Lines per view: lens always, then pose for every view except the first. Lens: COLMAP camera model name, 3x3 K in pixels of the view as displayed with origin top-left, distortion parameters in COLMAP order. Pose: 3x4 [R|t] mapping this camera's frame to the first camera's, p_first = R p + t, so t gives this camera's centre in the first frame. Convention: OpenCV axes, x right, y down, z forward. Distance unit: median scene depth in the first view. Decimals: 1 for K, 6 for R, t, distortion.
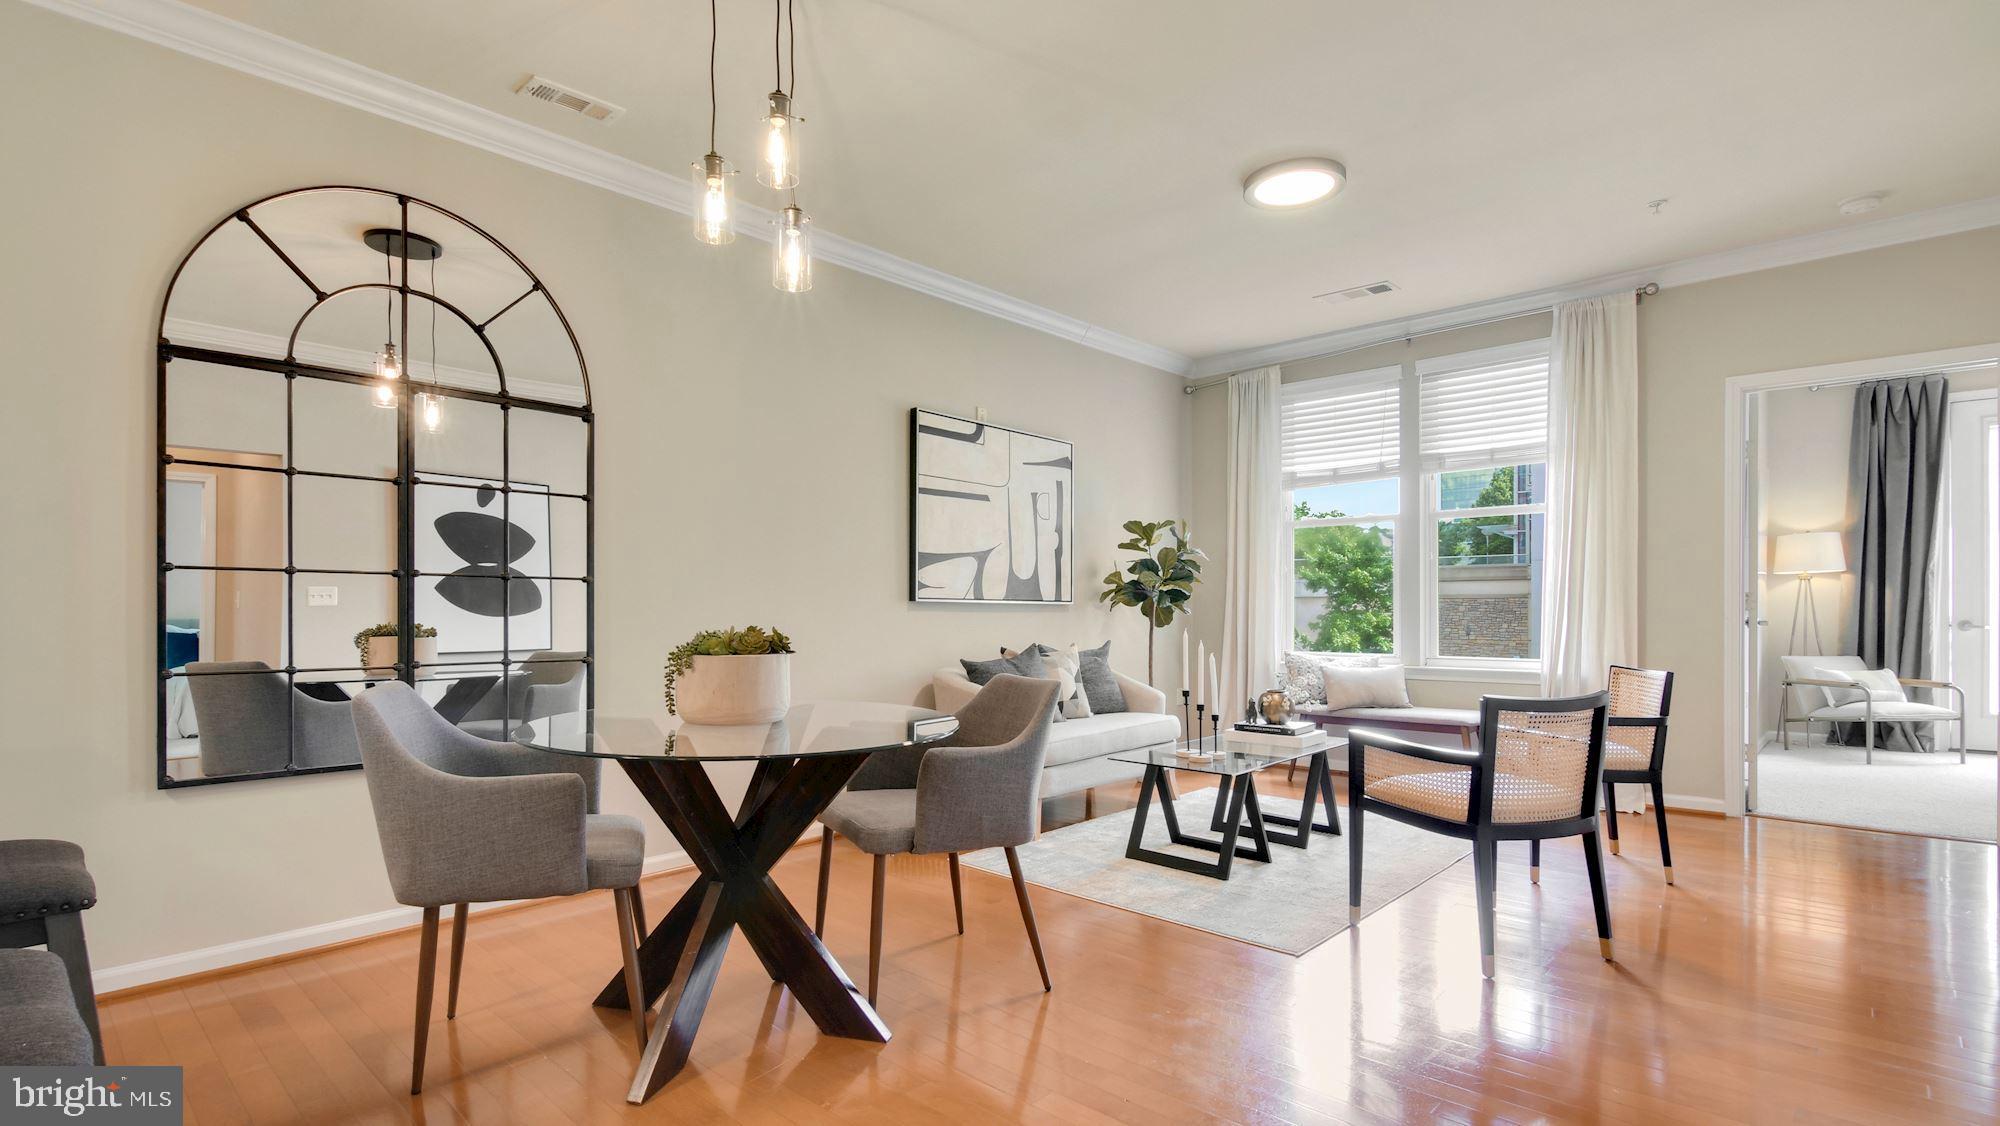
lens RADIAL K [[949.2, 0, 988.5], [0, 949.2, 624.6], [0, 0, 1]] dist [0.005681, -0.001413]
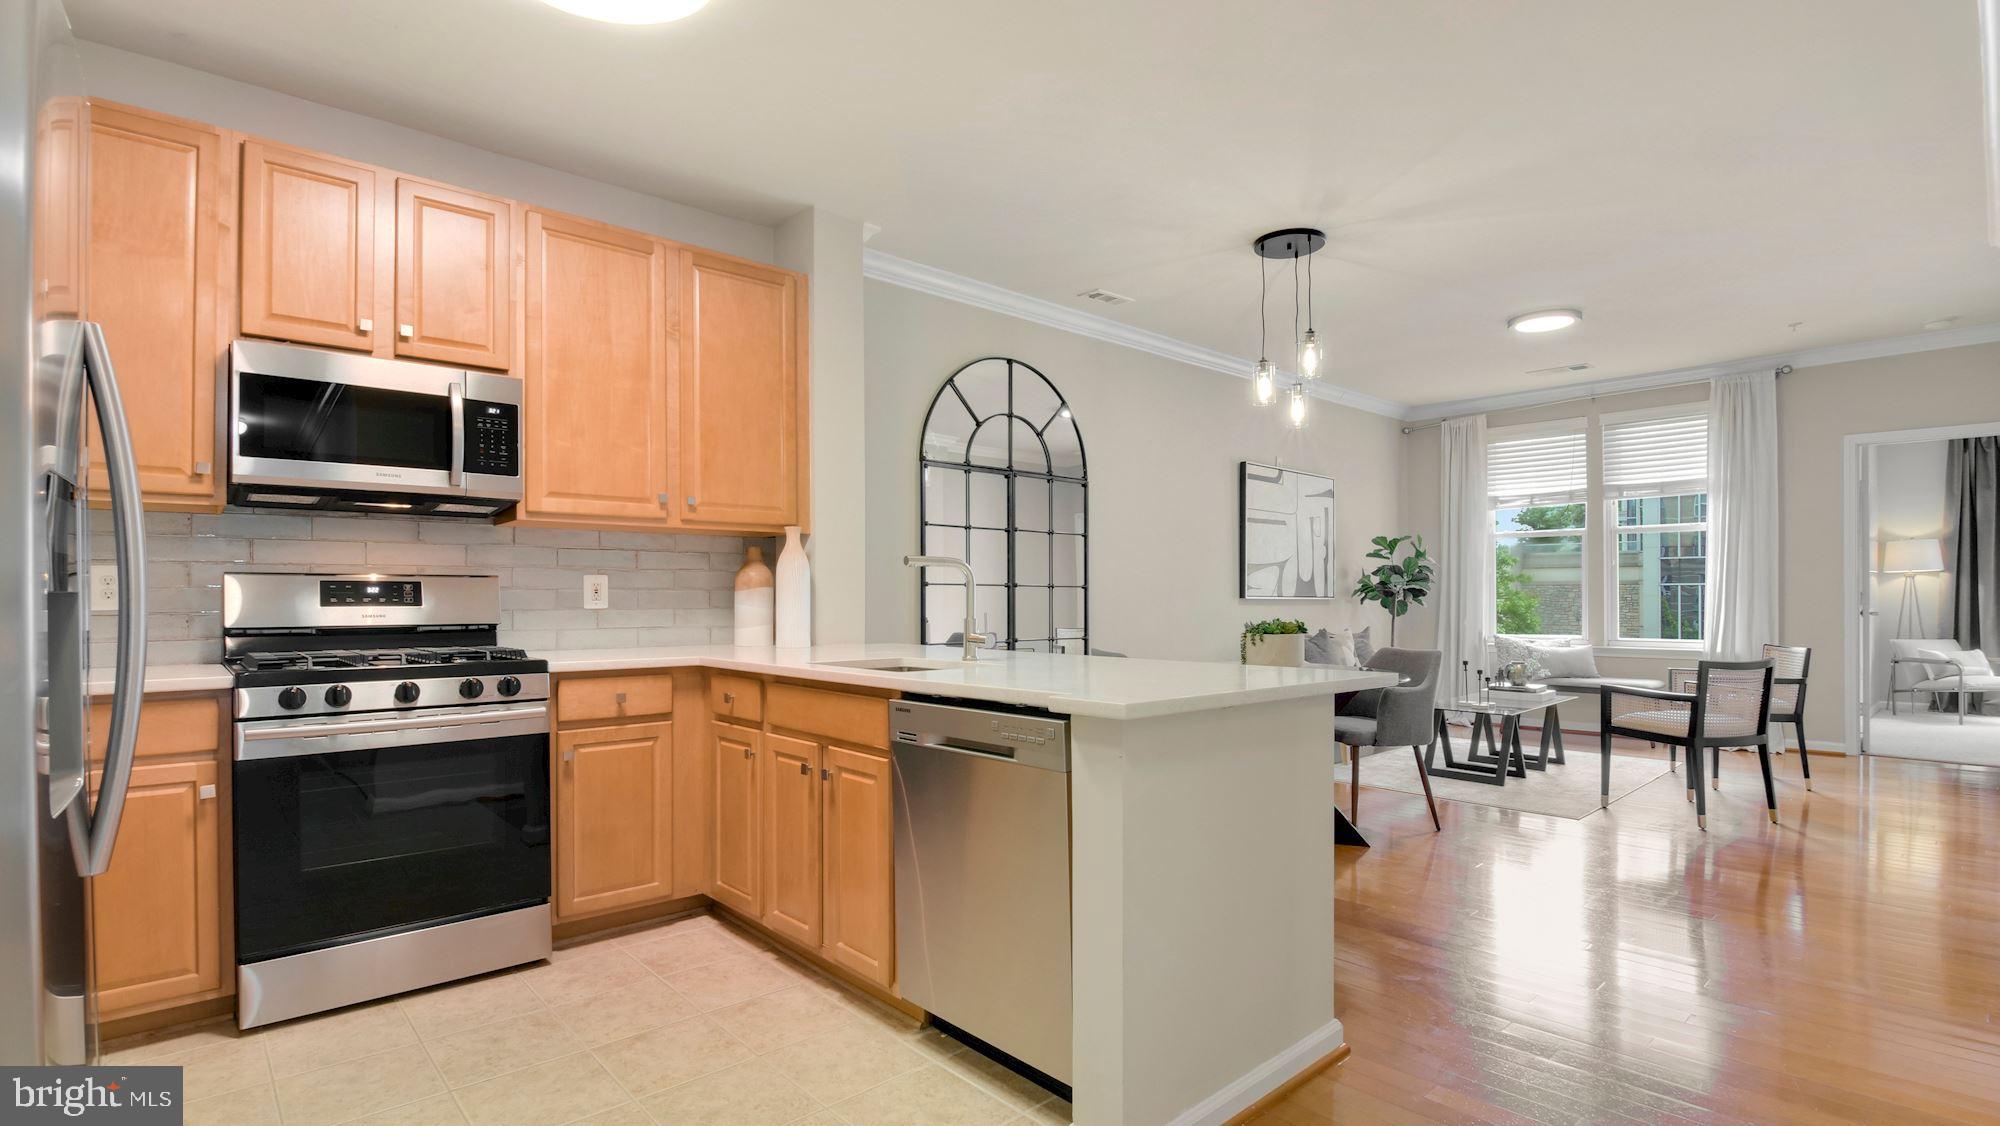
lens RADIAL K [[949.2, 0, 1003.2], [0, 949.2, 598.7], [0, 0, 1]] dist [0.005681, -0.001413]
pose [[0.997804, -0.001033, -0.066224, -0.341590], [0.000209, 0.999923, -0.012447, -0.006589], [0.066232, 0.012406, 0.997727, -0.433358]]
